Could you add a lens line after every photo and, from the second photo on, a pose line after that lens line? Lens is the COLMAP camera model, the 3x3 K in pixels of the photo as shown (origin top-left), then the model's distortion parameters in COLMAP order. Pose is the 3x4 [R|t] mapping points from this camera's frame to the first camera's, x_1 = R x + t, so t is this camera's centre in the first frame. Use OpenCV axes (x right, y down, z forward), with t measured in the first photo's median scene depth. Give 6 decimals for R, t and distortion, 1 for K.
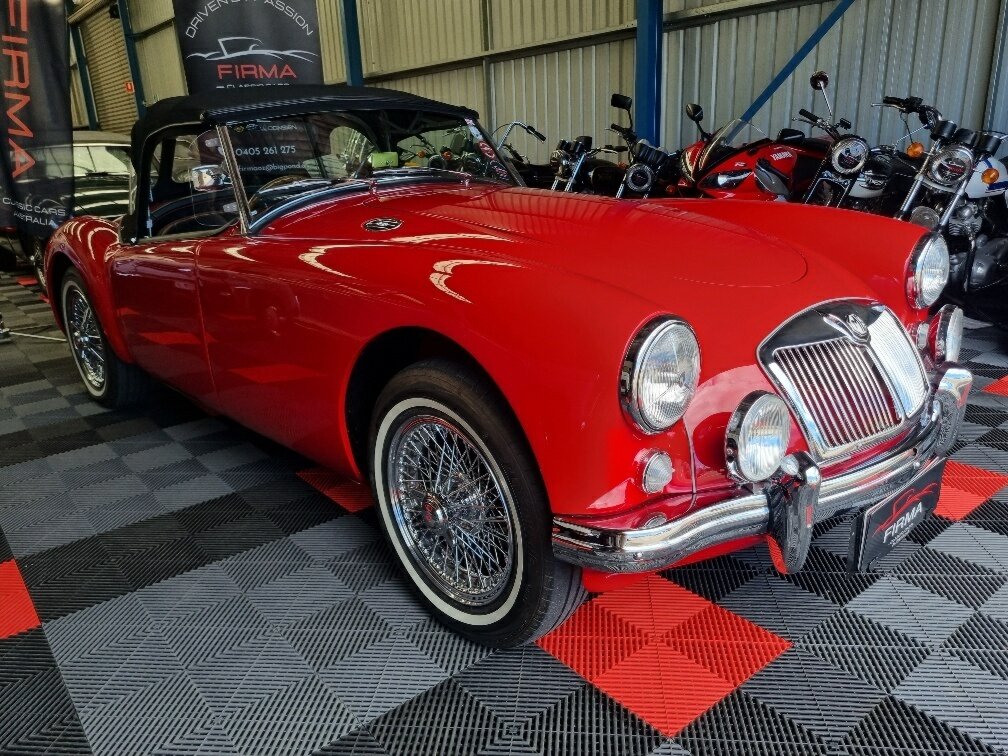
lens RADIAL K [[768.2, 0, 510.9], [0, 768.2, 375.2], [0, 0, 1]] dist [0.051584, -0.042394]
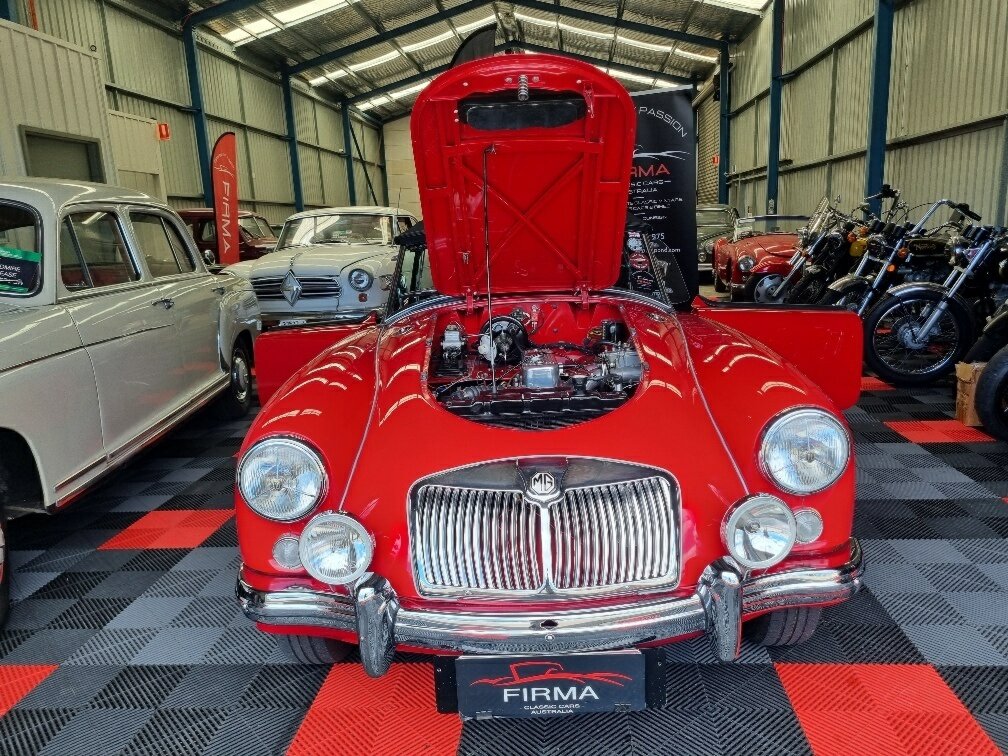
lens RADIAL K [[768.2, 0, 510.9], [0, 768.2, 375.2], [0, 0, 1]] dist [0.051584, -0.042394]
pose [[0.723664, 0.133974, -0.677024, 0.357192], [-0.178107, 0.984002, 0.004345, -0.066515], [0.666775, 0.117438, 0.735948, 0.068507]]
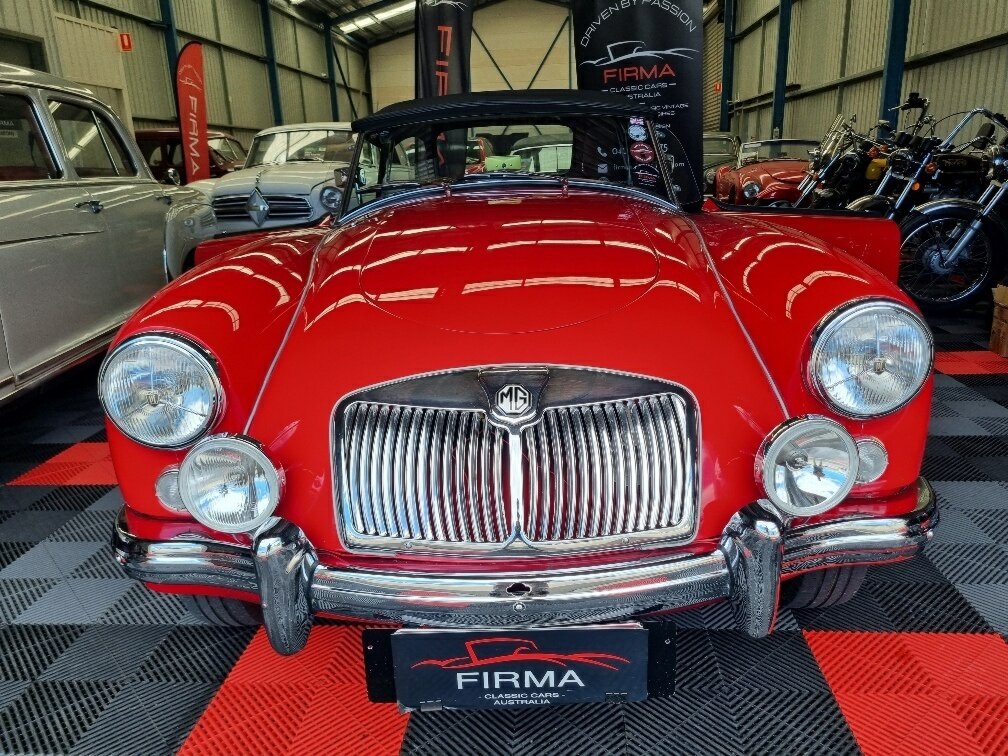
lens RADIAL K [[768.2, 0, 510.9], [0, 768.2, 375.2], [0, 0, 1]] dist [0.051584, -0.042394]
pose [[0.729585, 0.189972, -0.656975, 0.300949], [-0.188402, 0.979304, 0.073953, -0.045079], [0.657427, 0.069820, 0.750276, 0.151835]]
